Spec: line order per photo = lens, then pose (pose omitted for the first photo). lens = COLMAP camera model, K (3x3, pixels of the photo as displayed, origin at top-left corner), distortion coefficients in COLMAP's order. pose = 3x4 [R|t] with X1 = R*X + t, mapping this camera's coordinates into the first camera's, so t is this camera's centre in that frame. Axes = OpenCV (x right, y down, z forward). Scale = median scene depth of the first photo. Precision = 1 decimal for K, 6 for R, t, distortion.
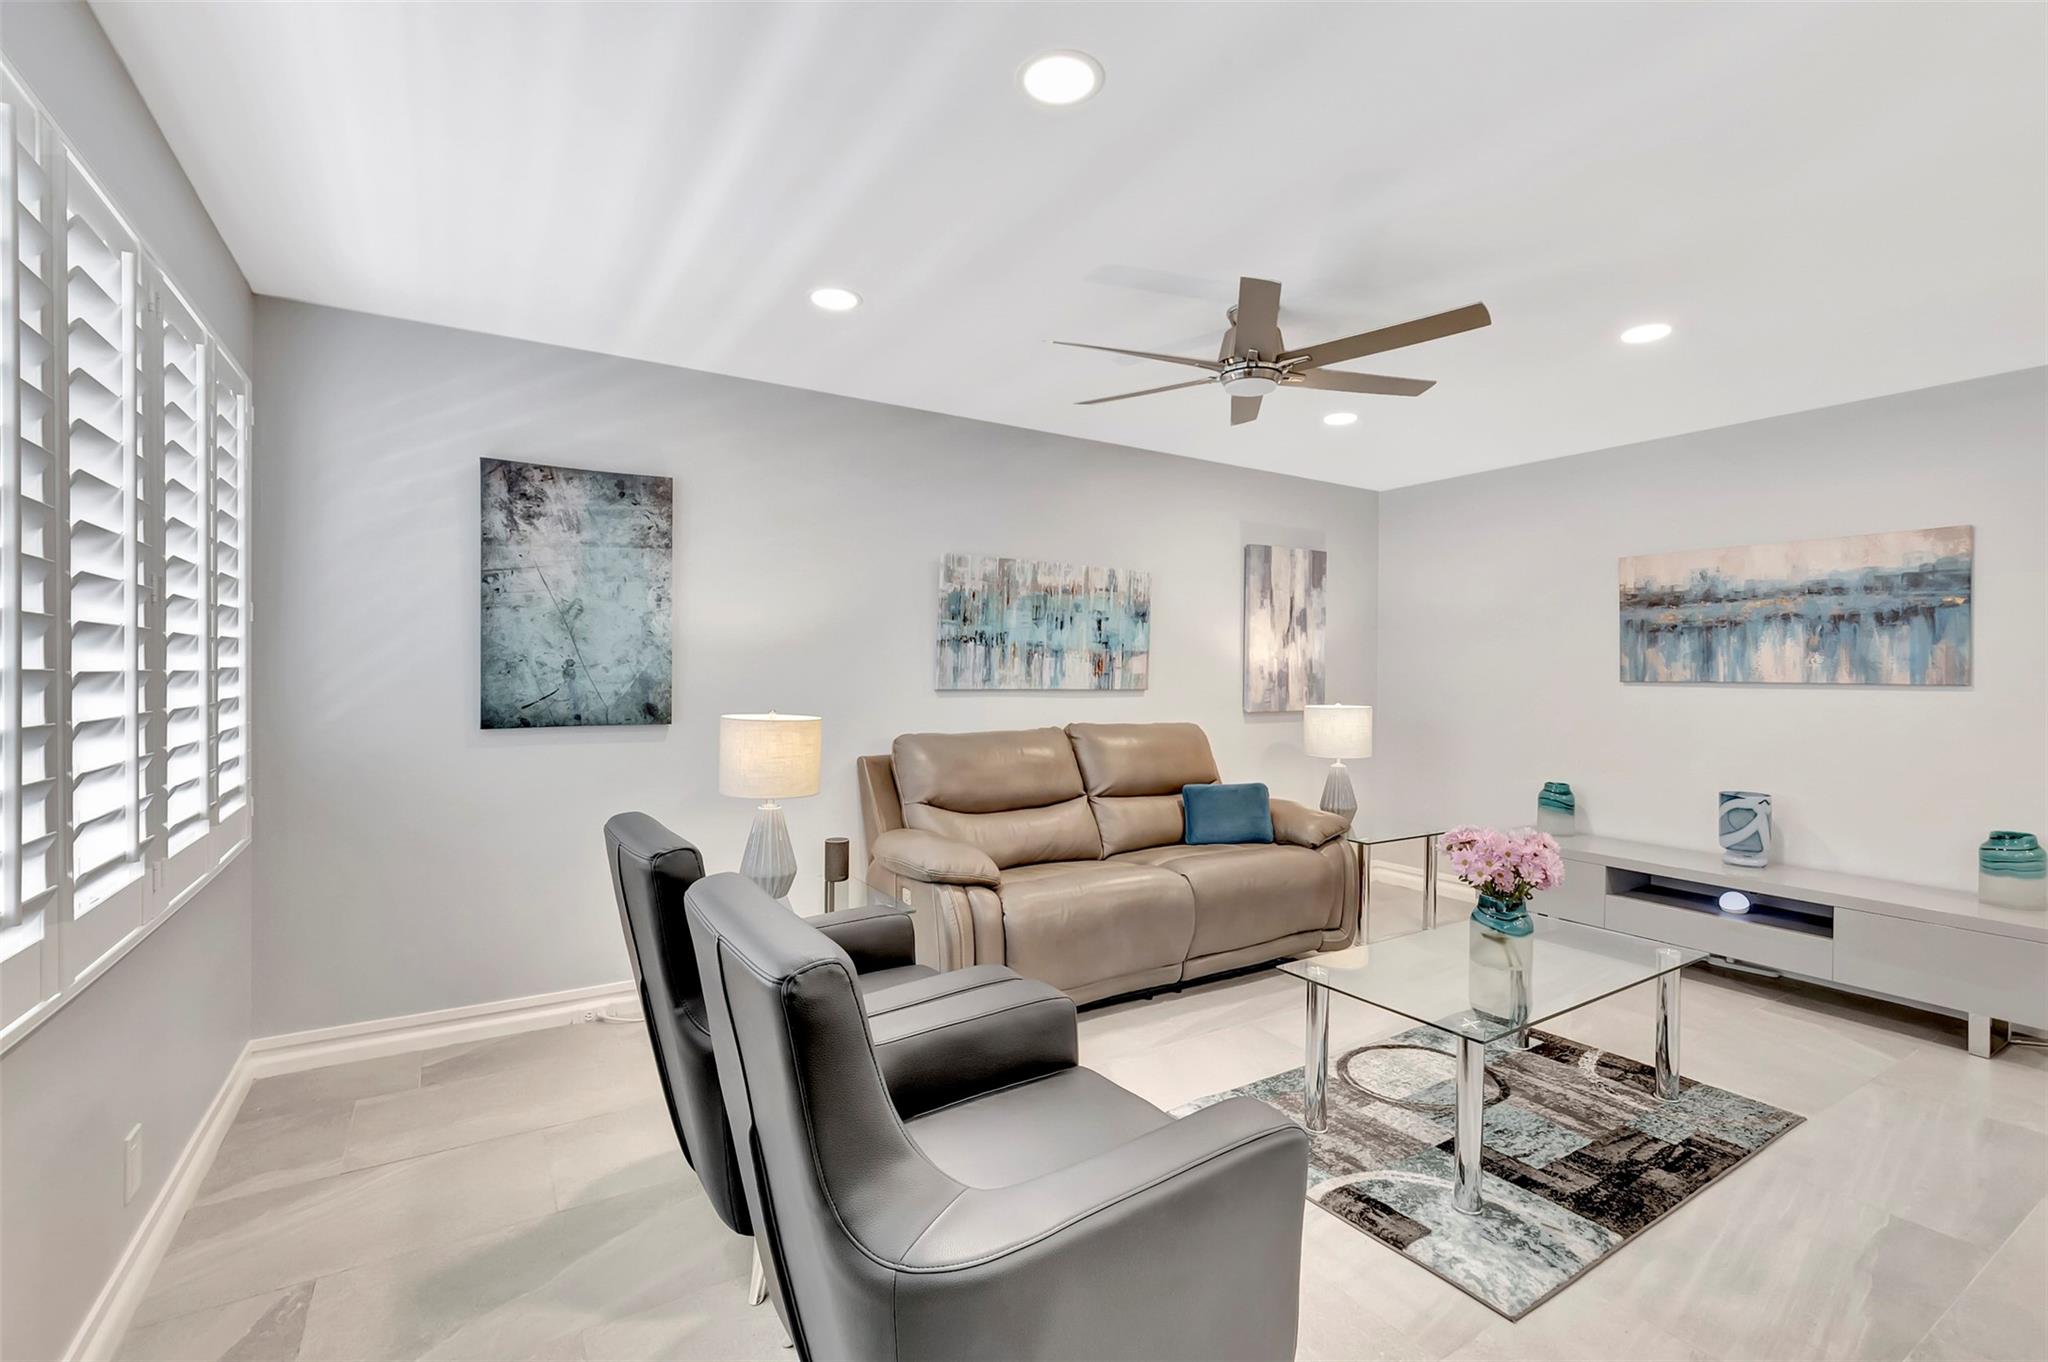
lens RADIAL K [[911.7, 0, 1024.6], [0, 911.7, 677.5], [0, 0, 1]] dist [-0.002710, -0.001004]
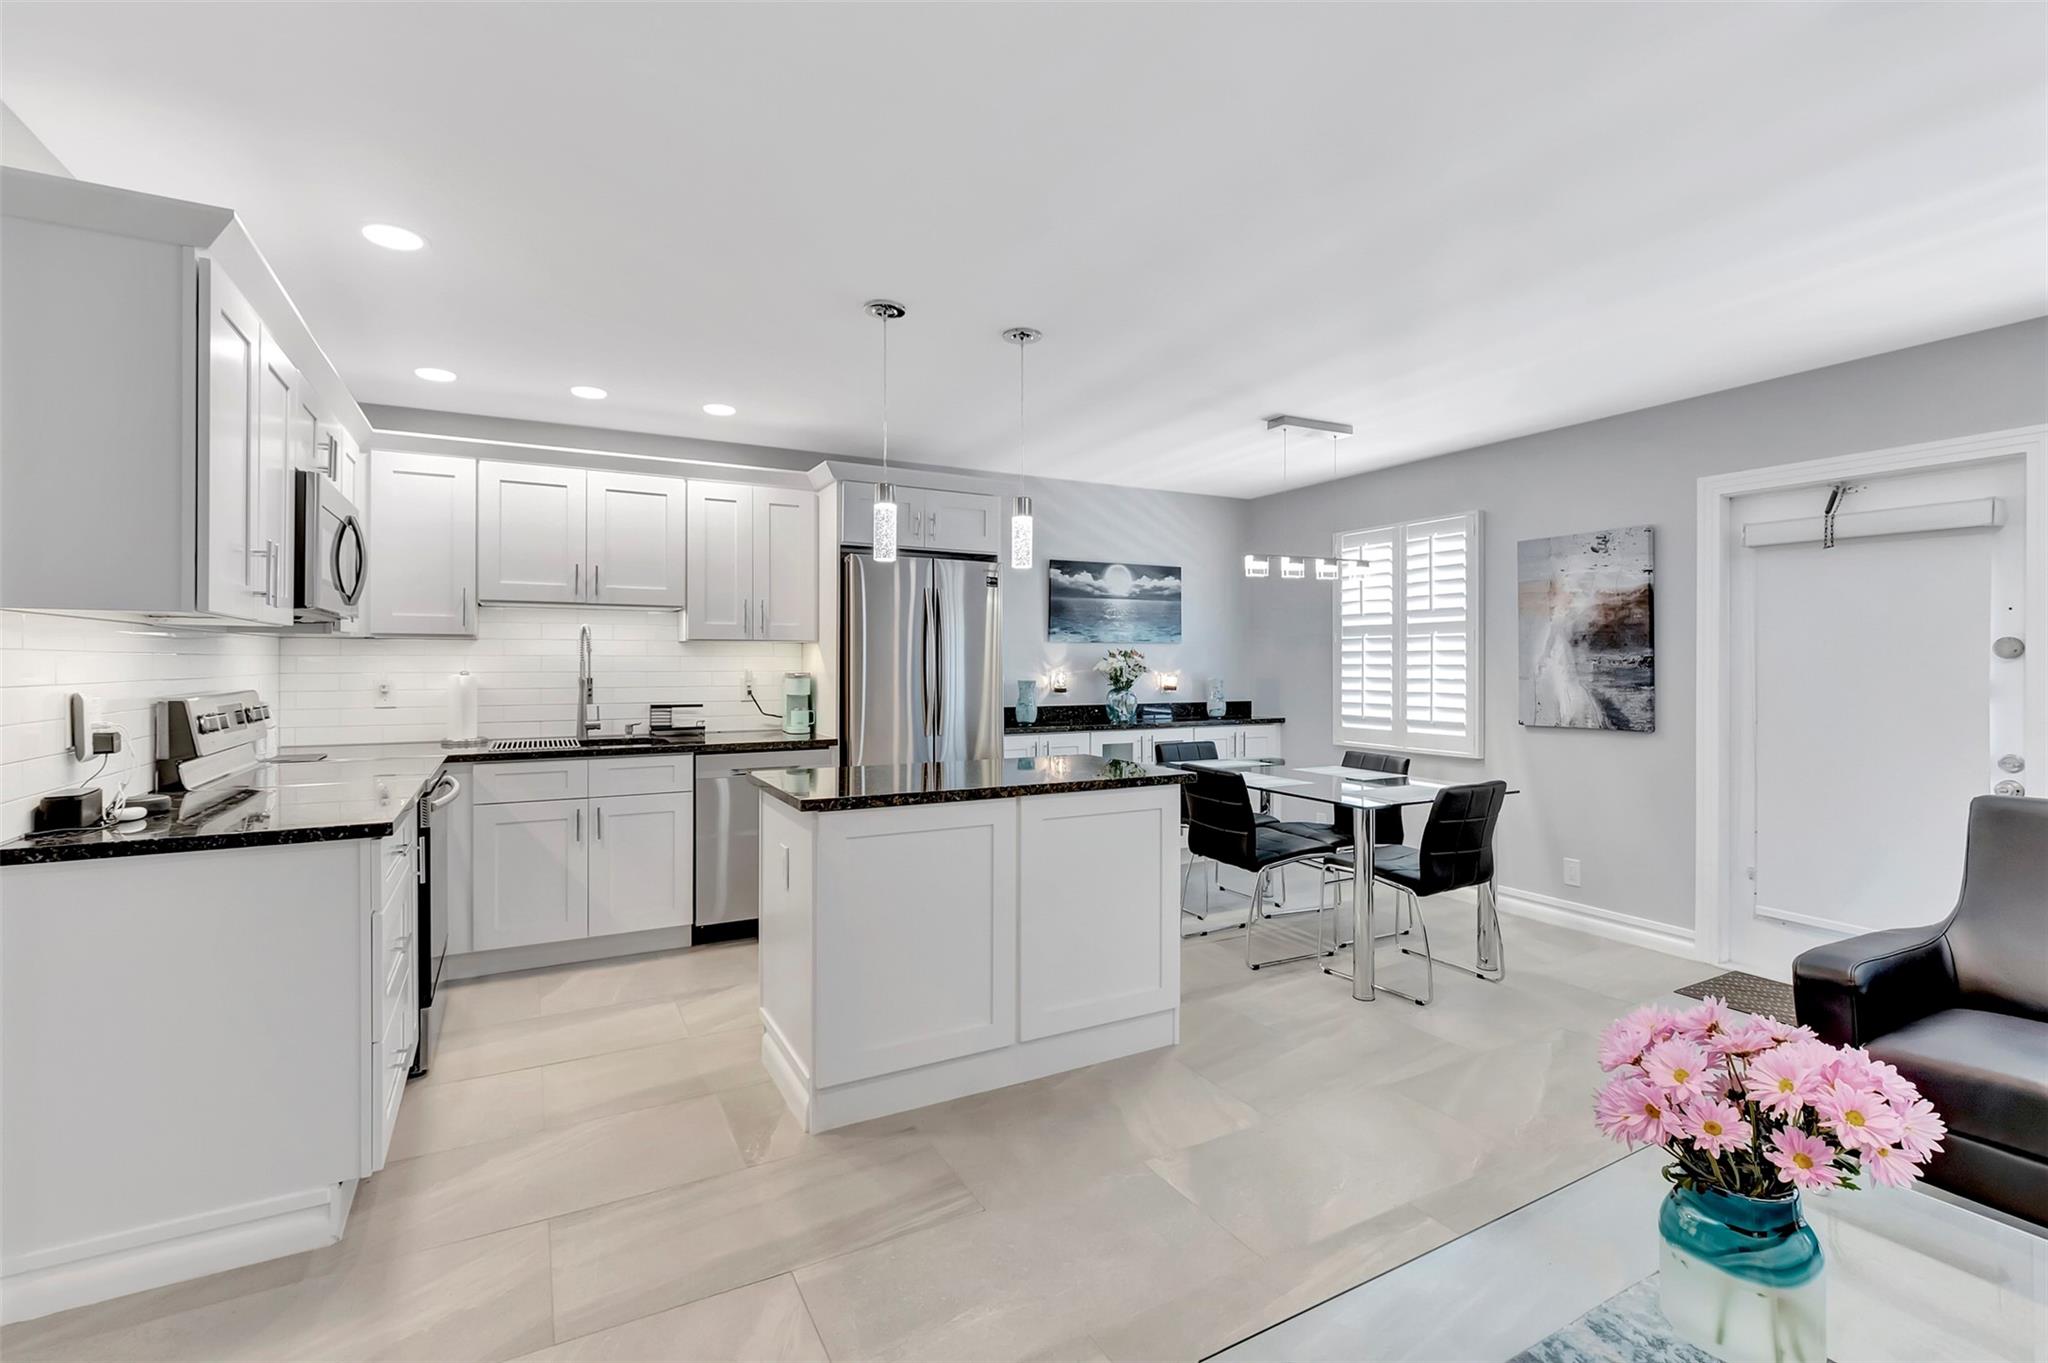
lens RADIAL K [[911.7, 0, 1021.7], [0, 911.7, 669.1], [0, 0, 1]] dist [-0.002710, -0.001004]
pose [[-0.998137, -0.006132, 0.060706, 0.587770], [-0.005542, 0.999936, 0.009876, -0.000681], [-0.060763, 0.009521, -0.998107, 1.011978]]
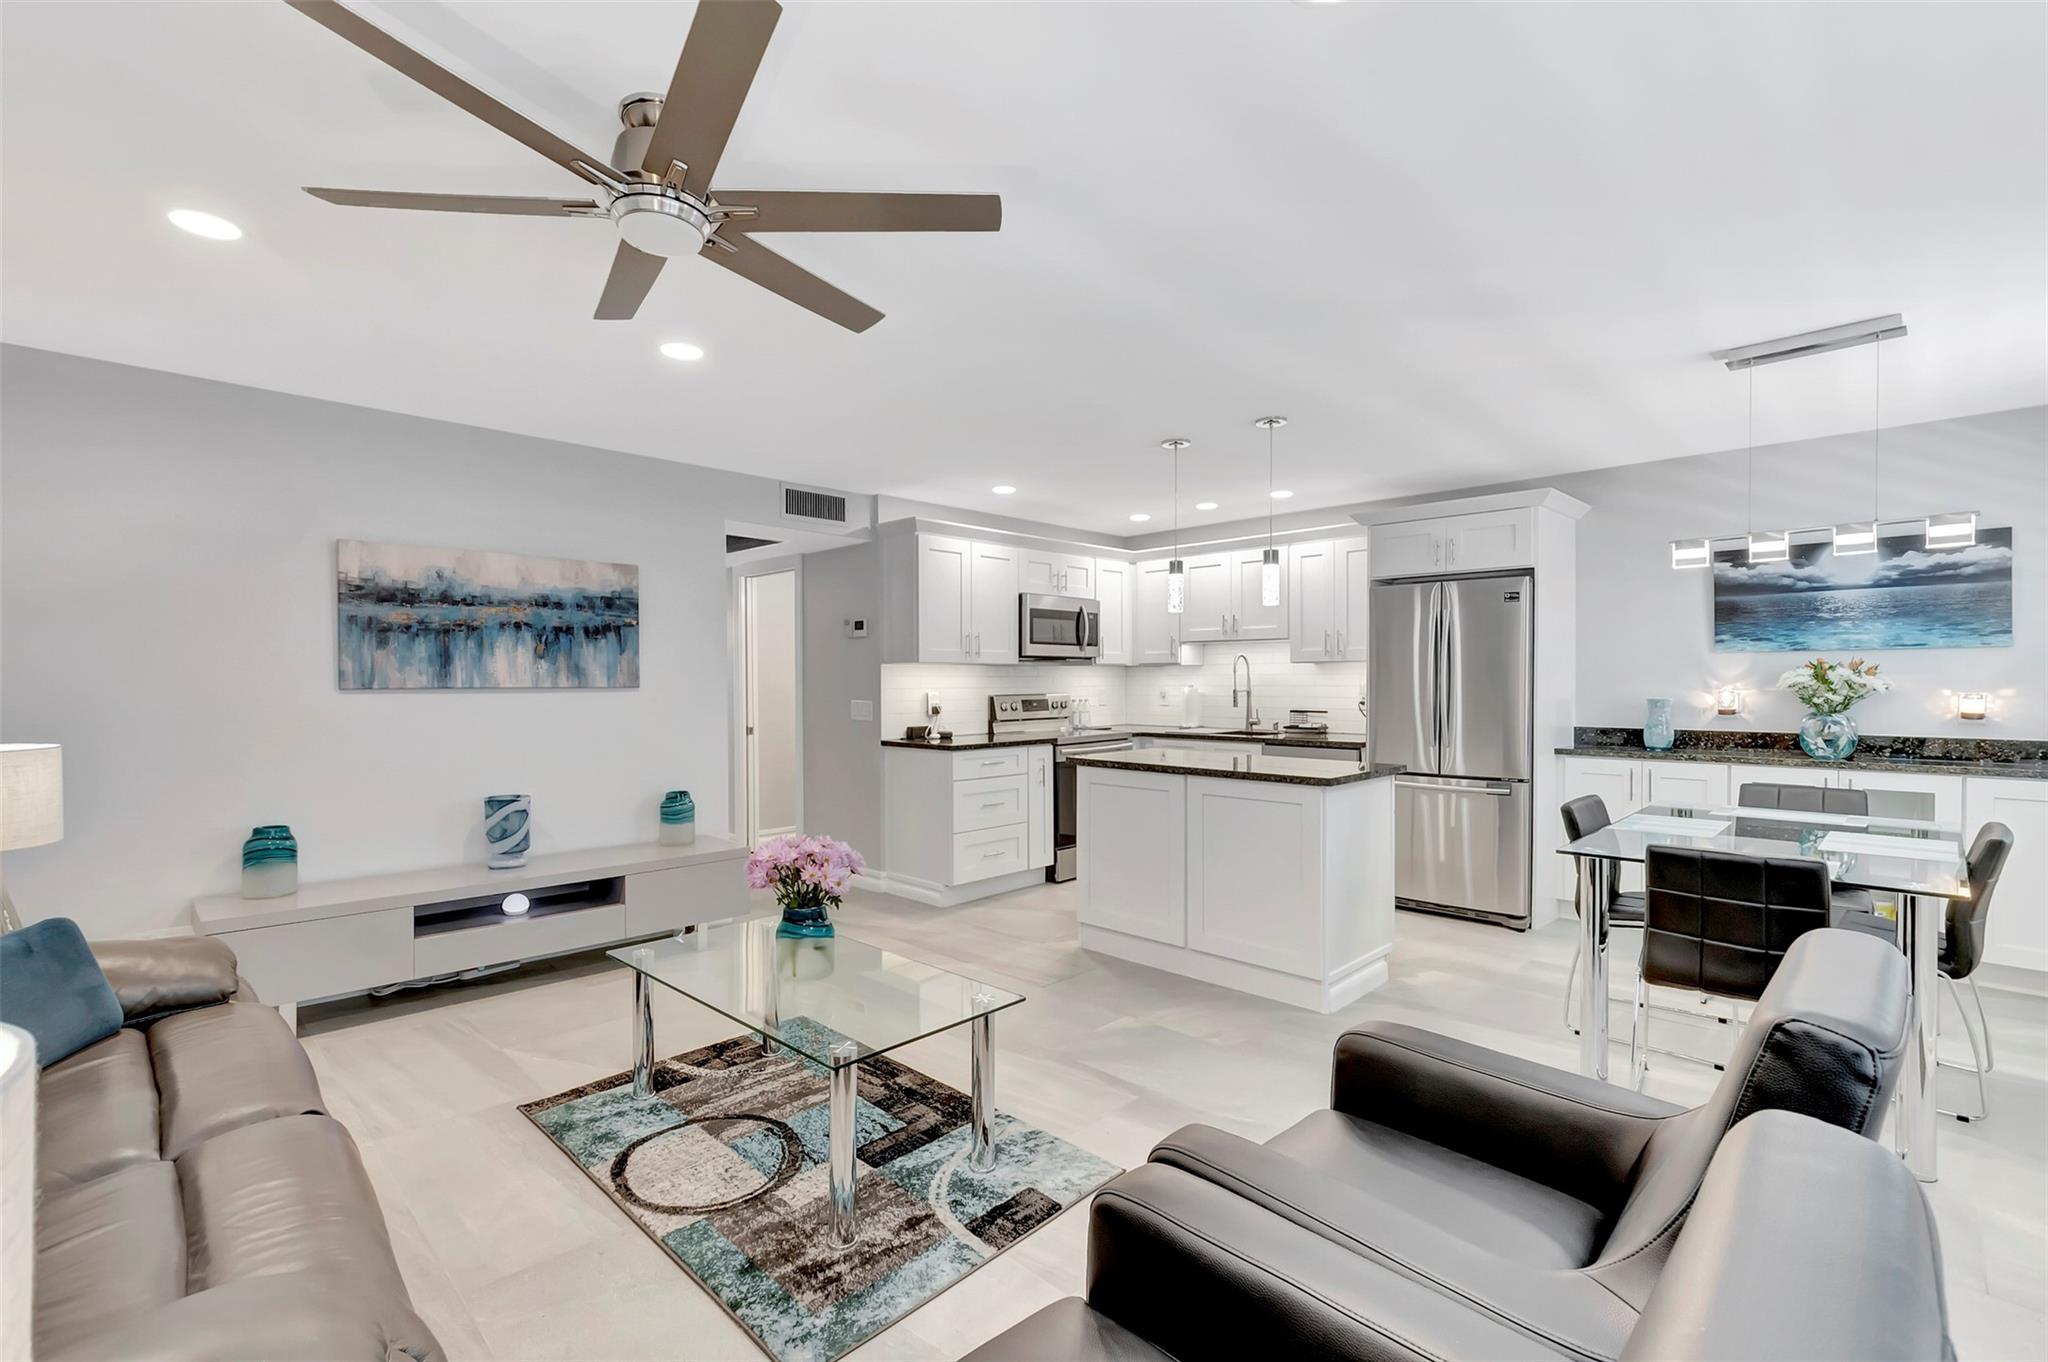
lens RADIAL K [[911.7, 0, 1012.3], [0, 911.7, 688.9], [0, 0, 1]] dist [-0.002710, -0.001004]
pose [[-0.228389, -0.015381, 0.973448, -0.343753], [0.005298, 0.999841, 0.017041, -0.007917], [-0.973556, 0.009050, -0.228271, 0.710640]]
